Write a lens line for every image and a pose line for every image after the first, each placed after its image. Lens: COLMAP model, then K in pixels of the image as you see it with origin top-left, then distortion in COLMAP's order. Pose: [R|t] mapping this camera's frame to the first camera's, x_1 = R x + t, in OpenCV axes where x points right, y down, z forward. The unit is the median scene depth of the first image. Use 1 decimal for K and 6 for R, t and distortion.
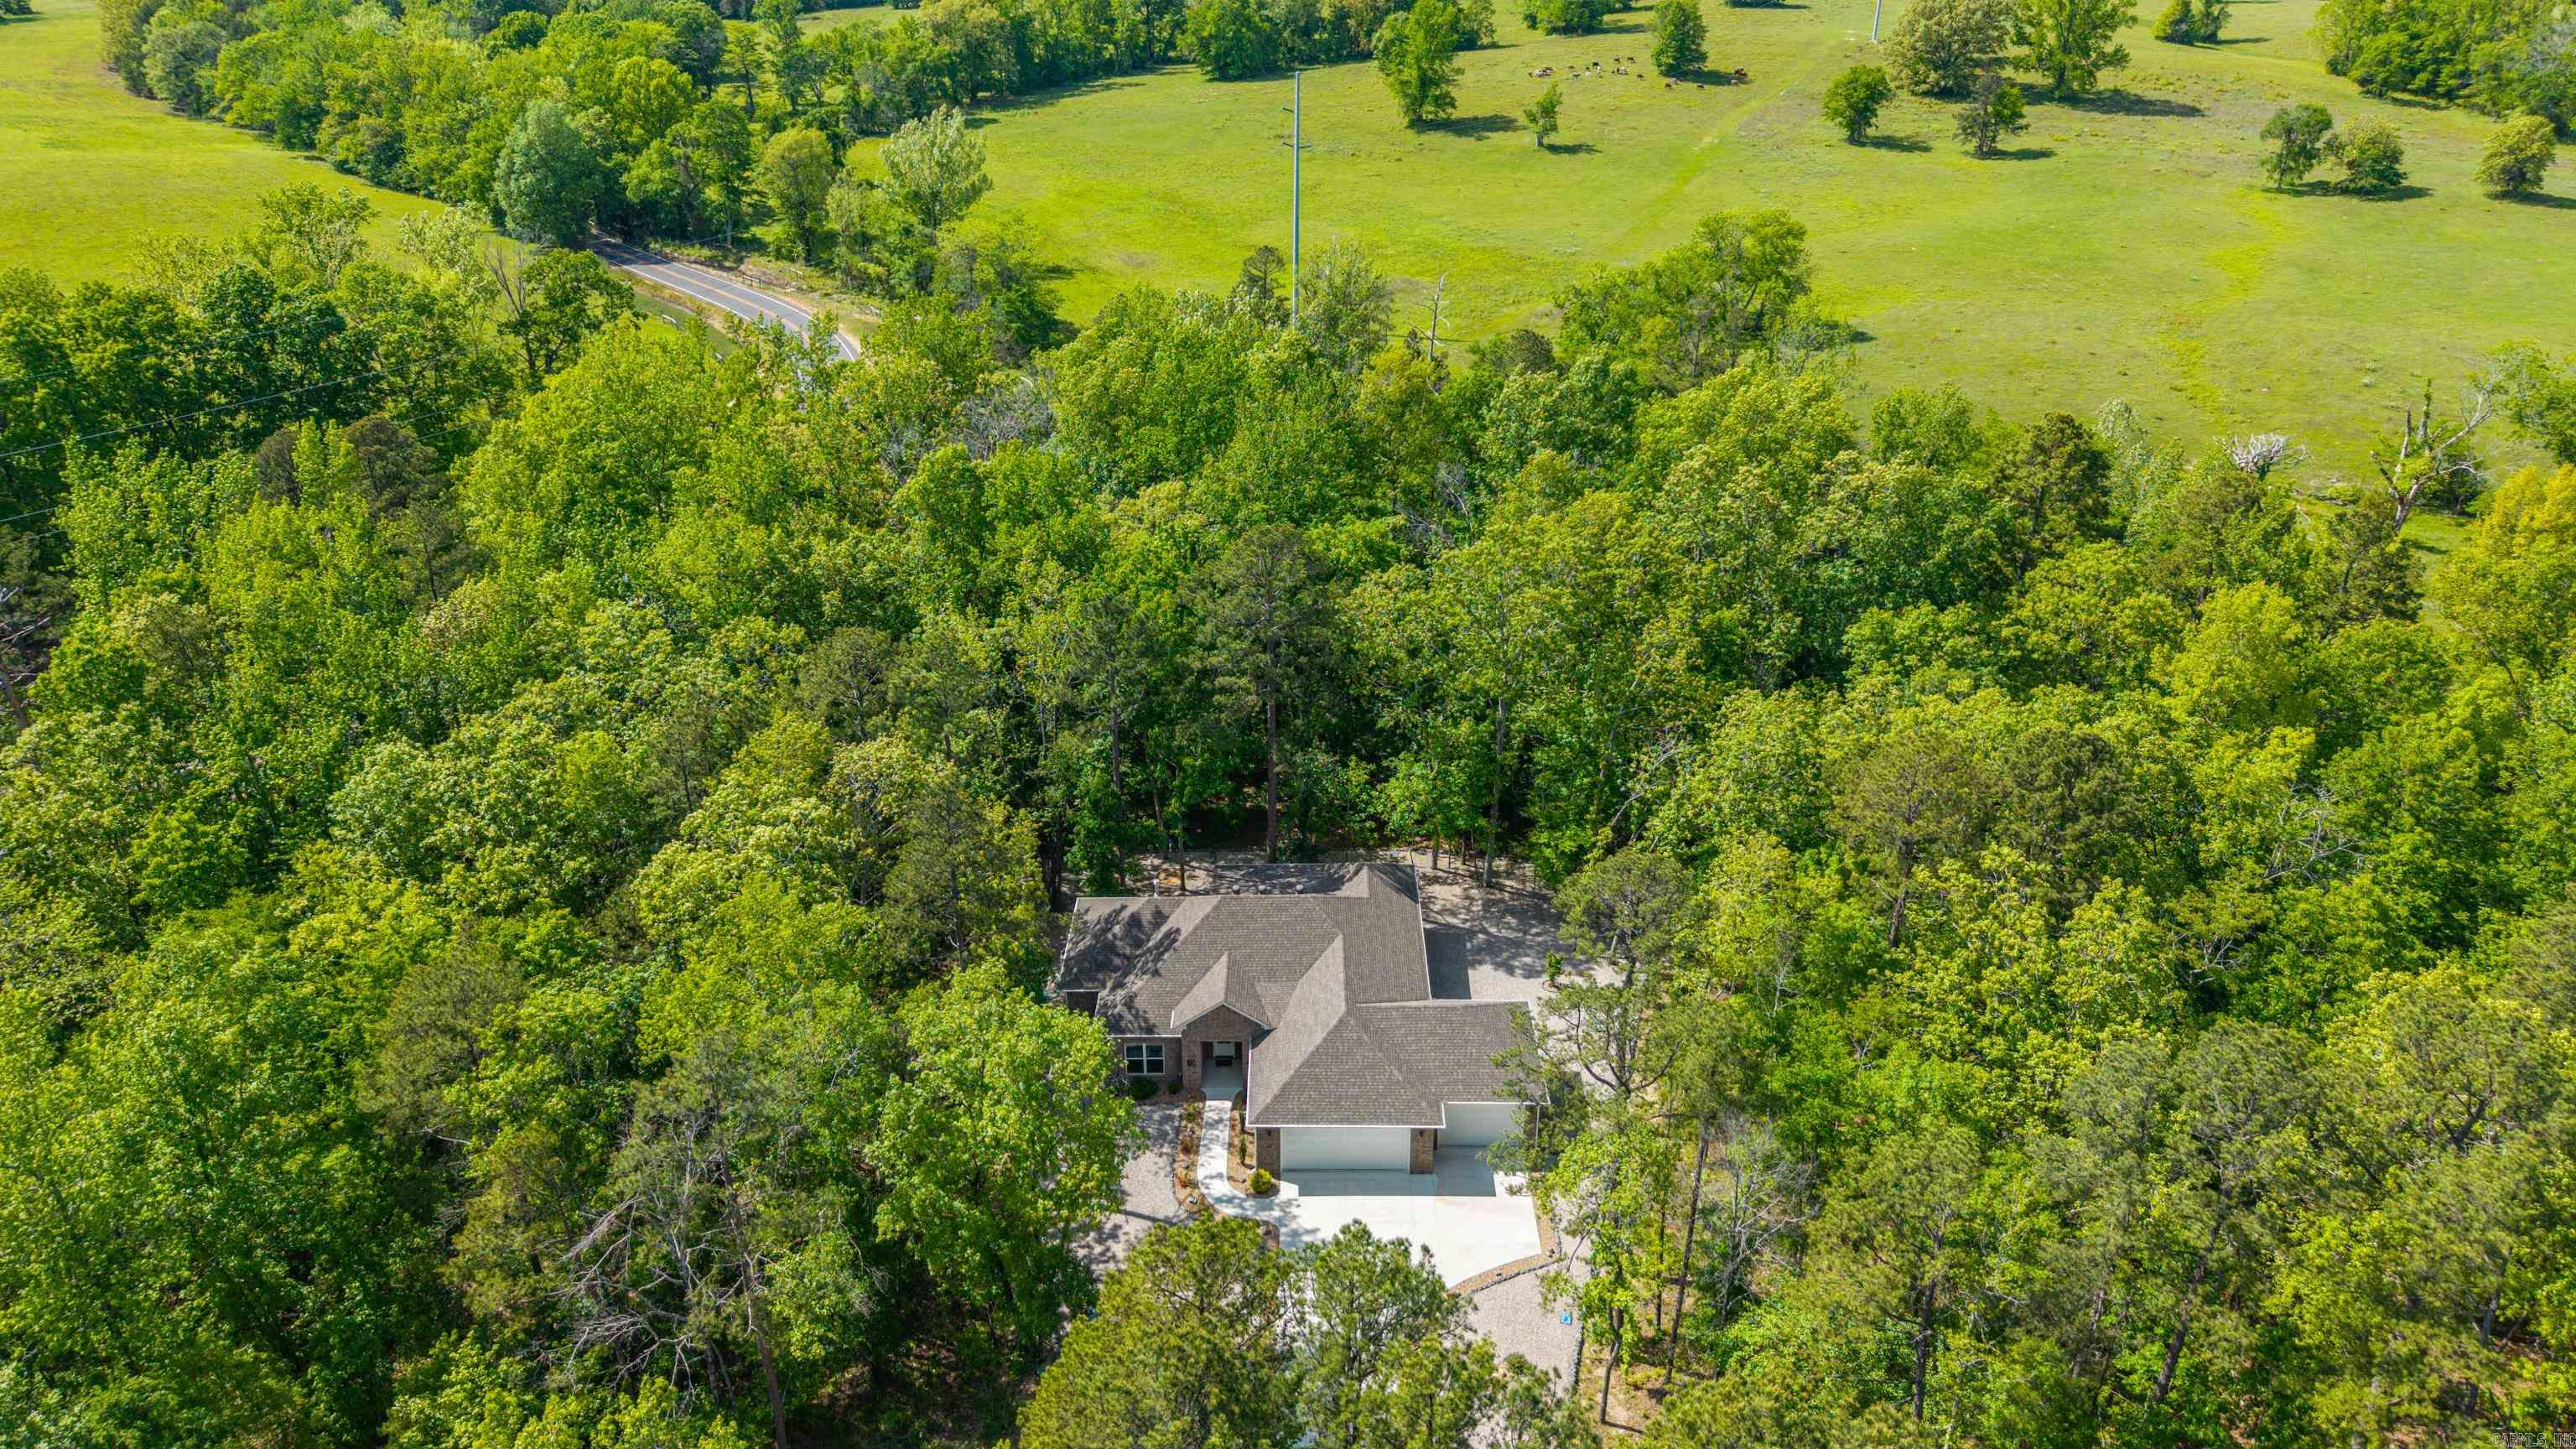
lens RADIAL K [[1934.2, 0, 1272.1], [0, 1934.2, 621.0], [0, 0, 1]] dist [0.002731, -0.004526]
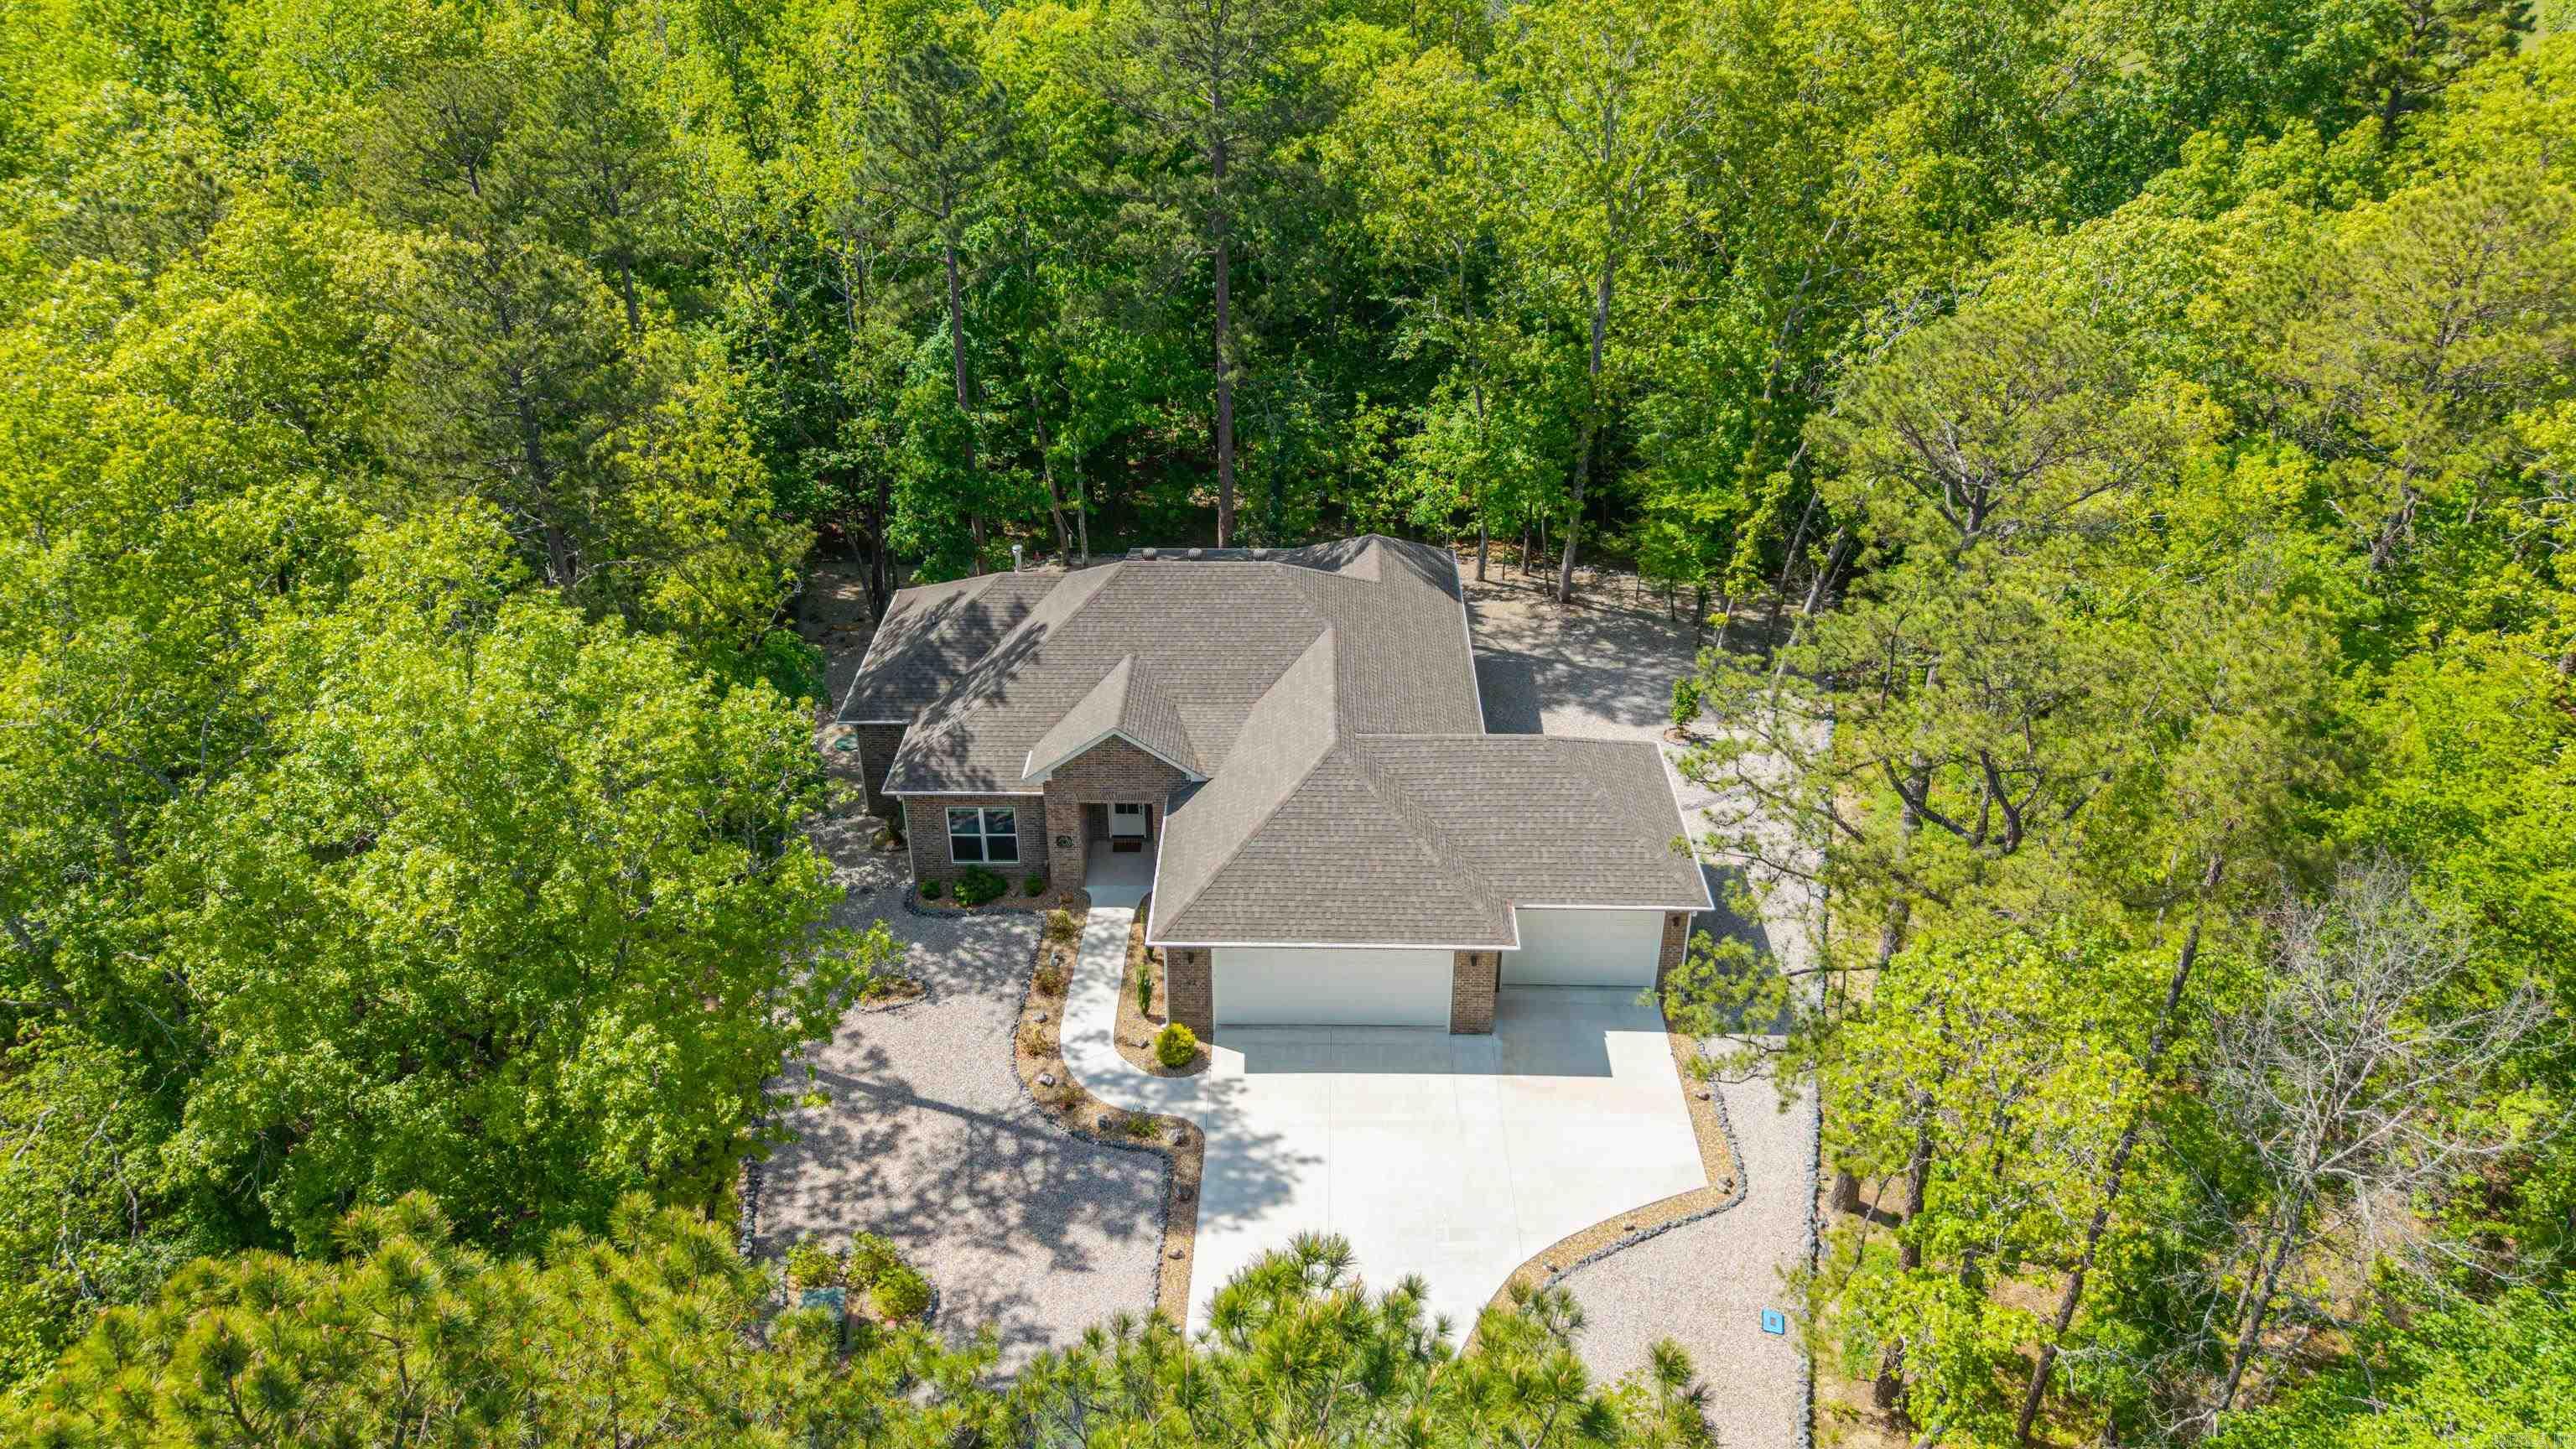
lens RADIAL K [[1934.2, 0, 1276.7], [0, 1934.2, 704.6], [0, 0, 1]] dist [0.002731, -0.004526]
pose [[0.999986, 0.002735, -0.004599, 0.023106], [-0.002245, 0.994634, 0.103431, 0.131149], [0.004857, -0.103419, 0.994626, 0.446702]]
